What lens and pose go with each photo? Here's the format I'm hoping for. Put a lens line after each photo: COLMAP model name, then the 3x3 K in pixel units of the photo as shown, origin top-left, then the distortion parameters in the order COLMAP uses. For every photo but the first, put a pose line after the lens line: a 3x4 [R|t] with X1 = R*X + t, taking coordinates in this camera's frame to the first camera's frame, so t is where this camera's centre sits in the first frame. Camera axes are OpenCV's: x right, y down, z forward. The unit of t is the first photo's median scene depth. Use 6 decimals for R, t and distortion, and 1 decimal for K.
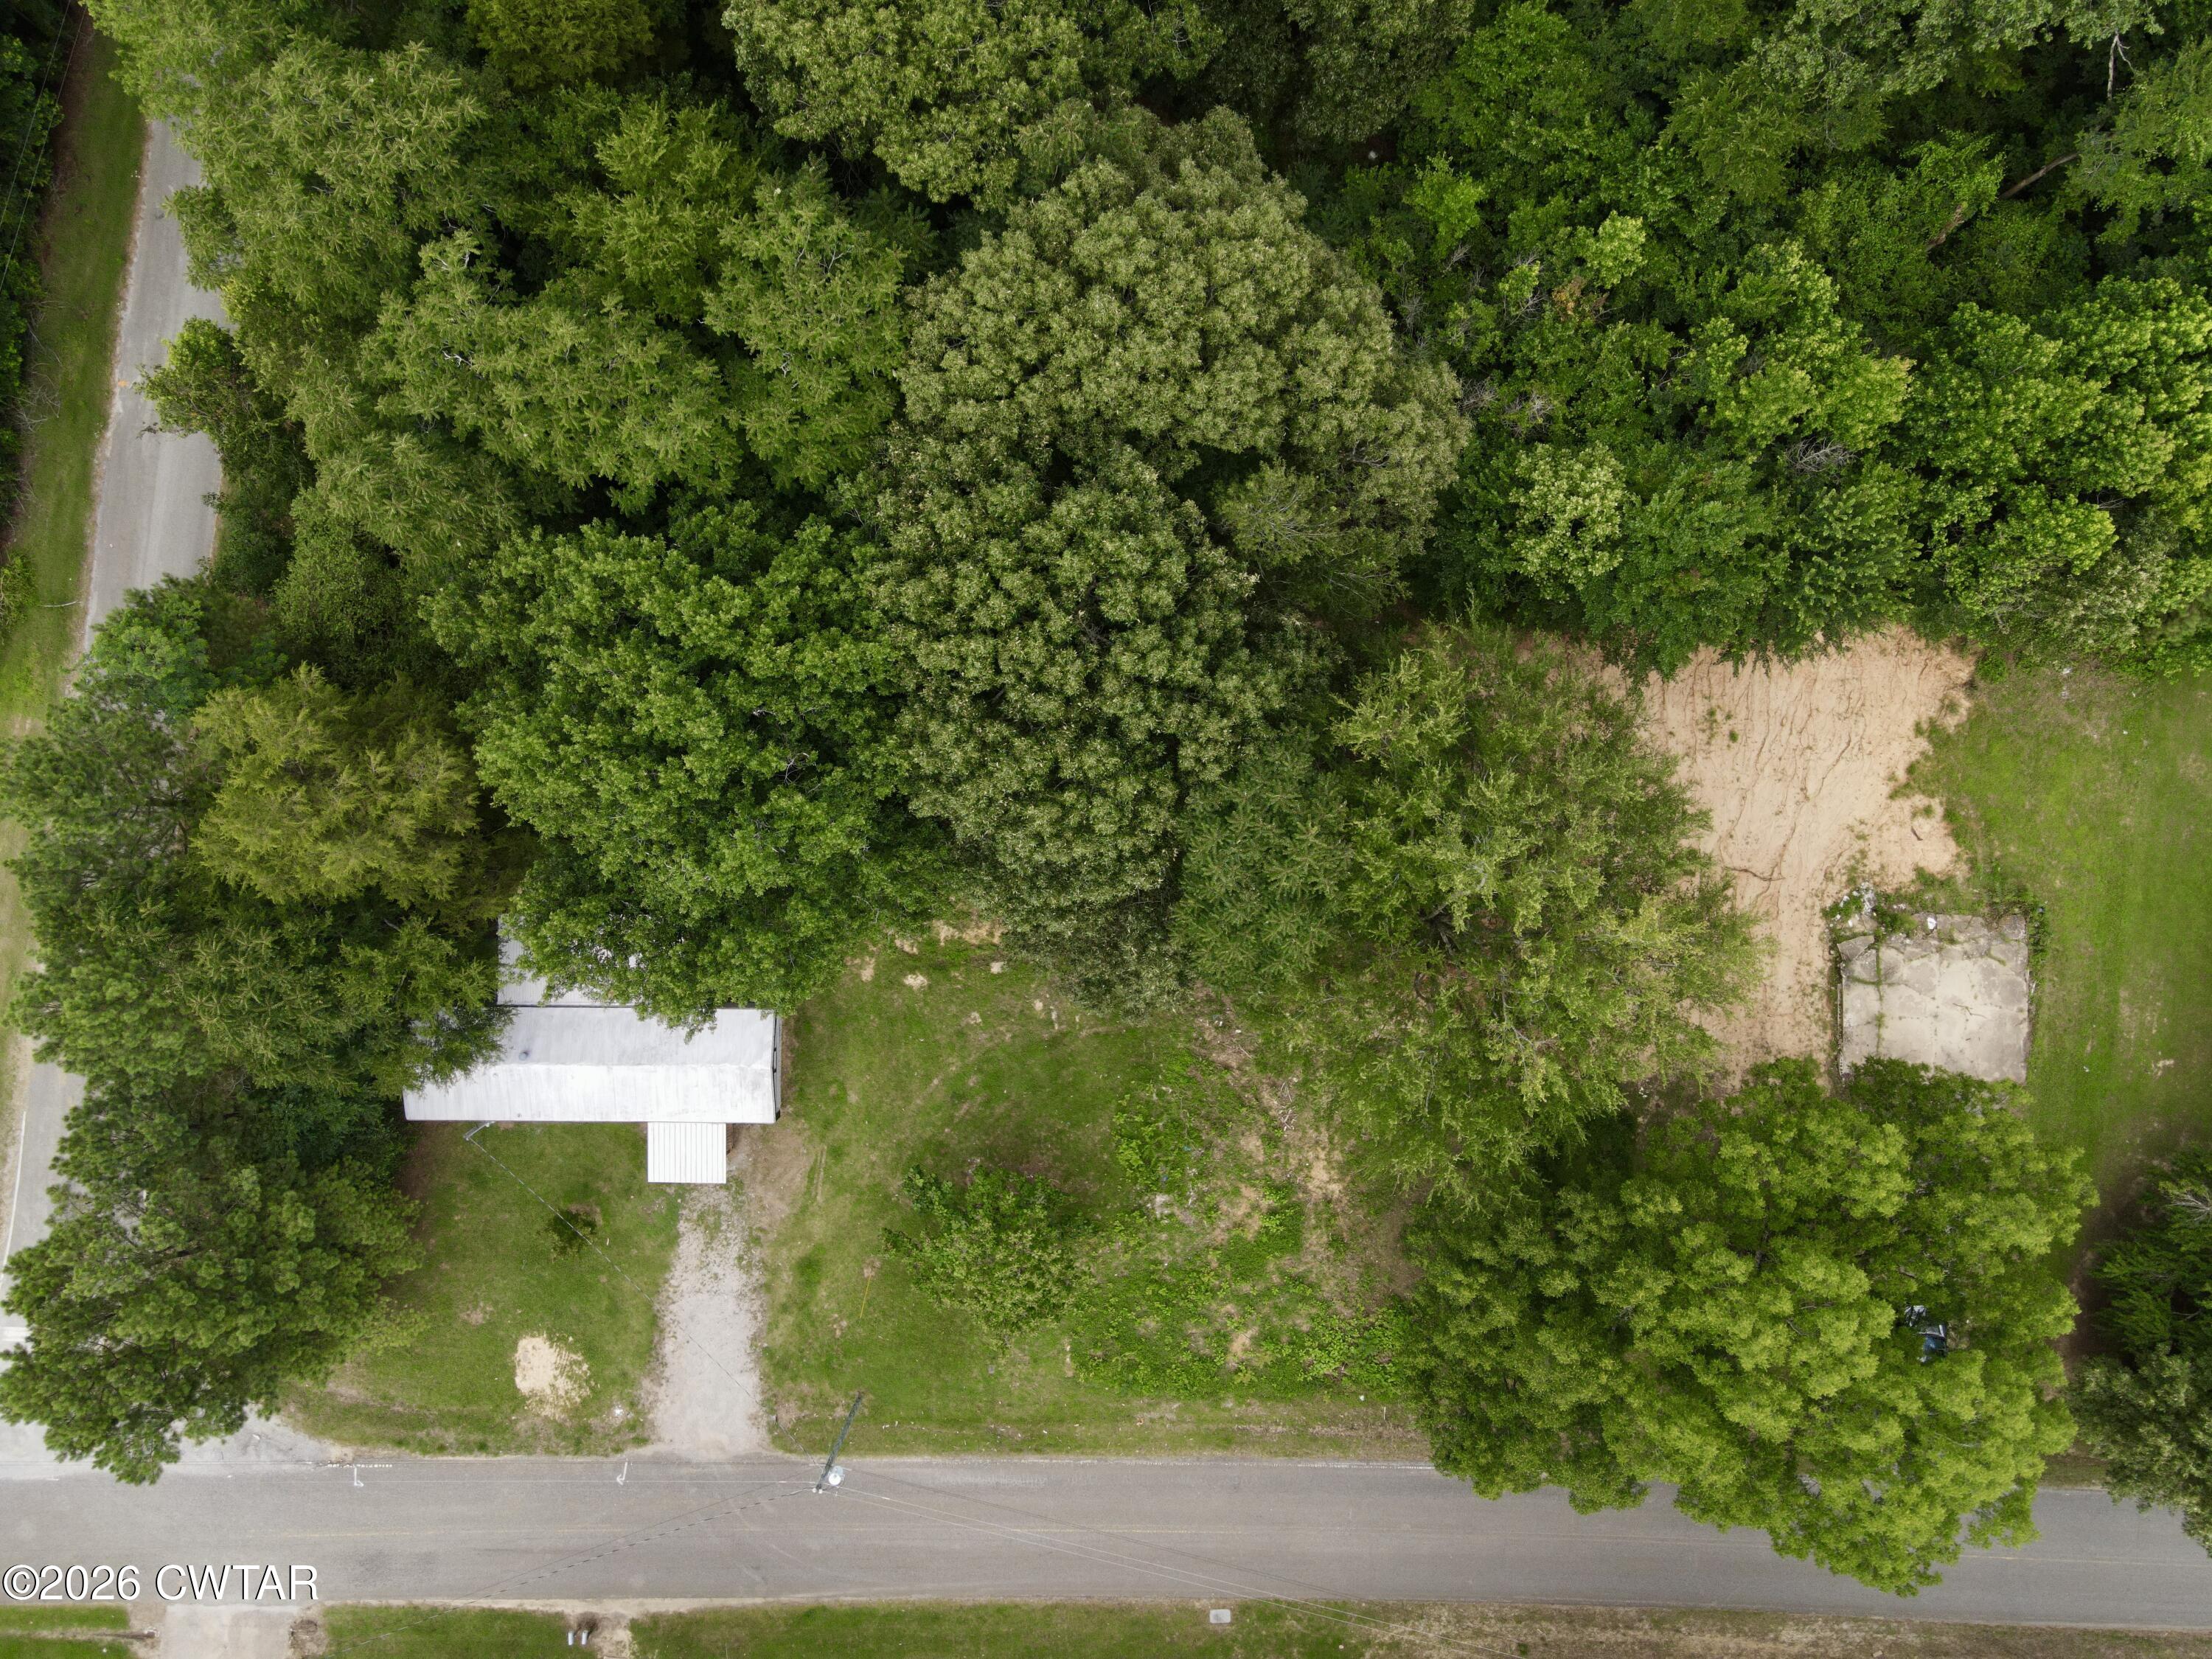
lens RADIAL K [[1617.6, 0, 1105.0], [0, 1617.6, 832.0], [0, 0, 1]] dist [0.001227, 0.023864]
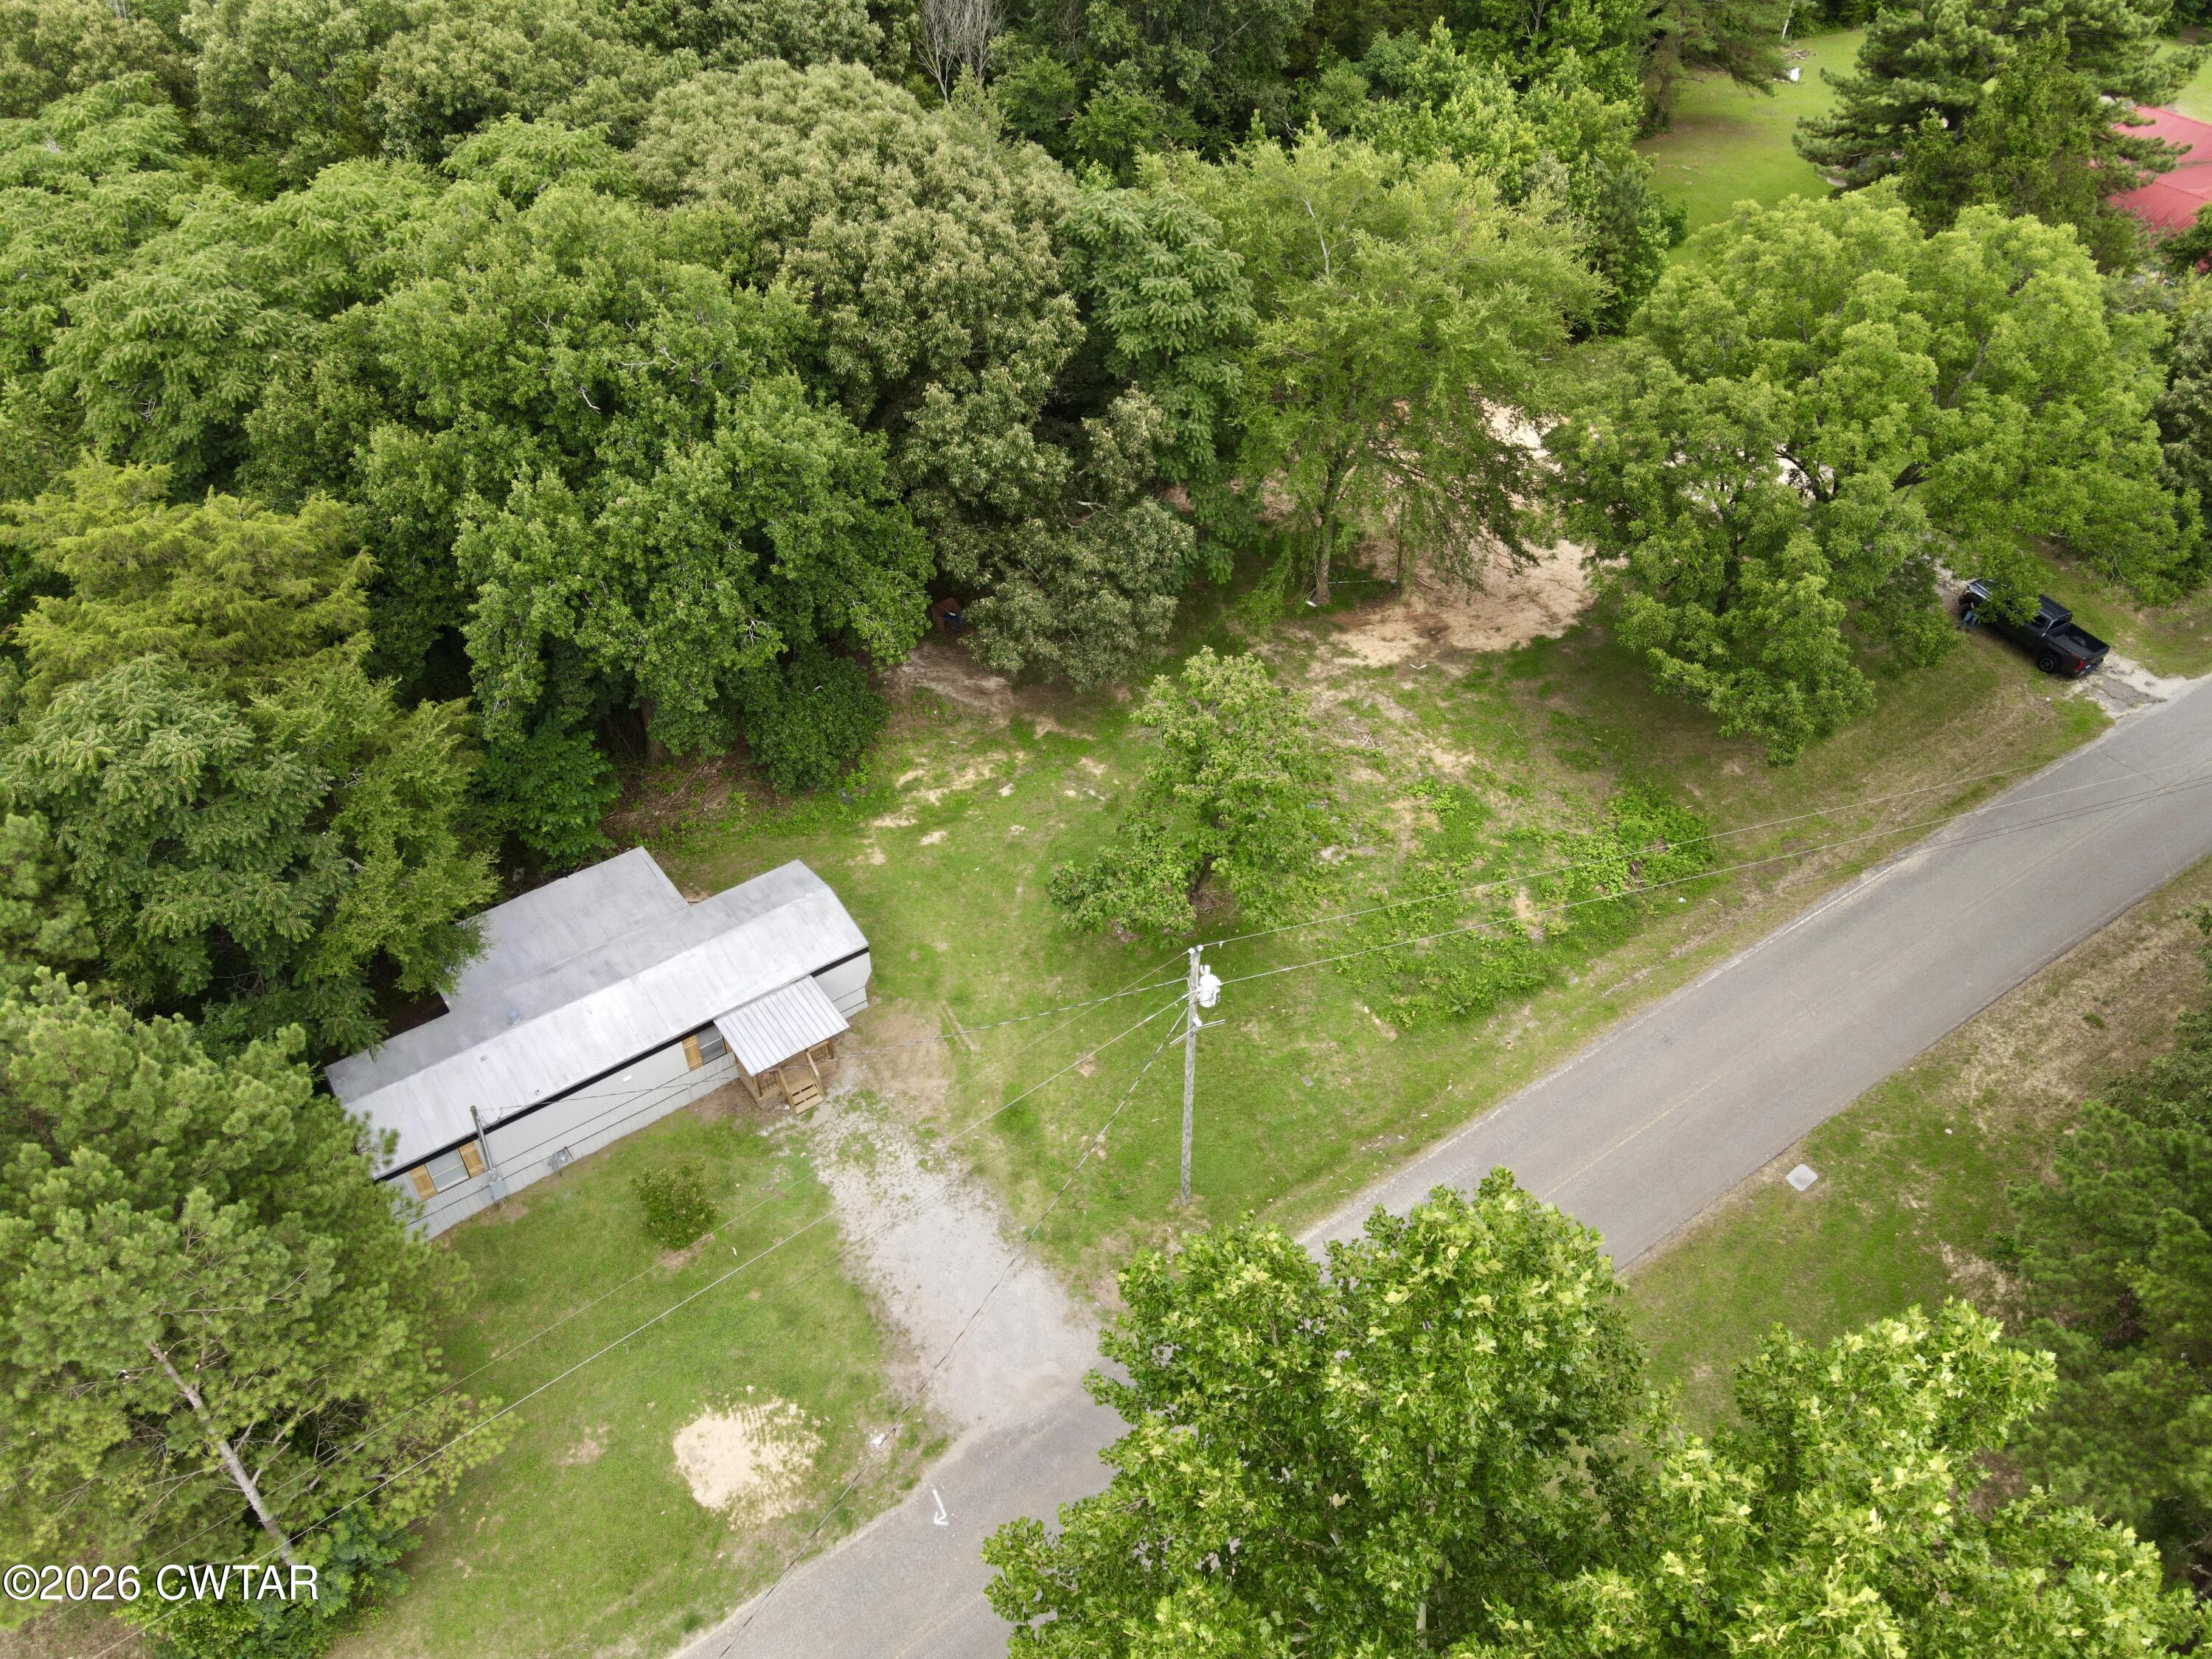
lens RADIAL K [[1617.6, 0, 1111.1], [0, 1617.6, 838.1], [0, 0, 1]] dist [0.001227, 0.023864]
pose [[0.812022, -0.387924, 0.436045, -0.405730], [0.583612, 0.545154, -0.601835, 0.646866], [-0.004246, 0.743184, 0.669074, 0.440637]]
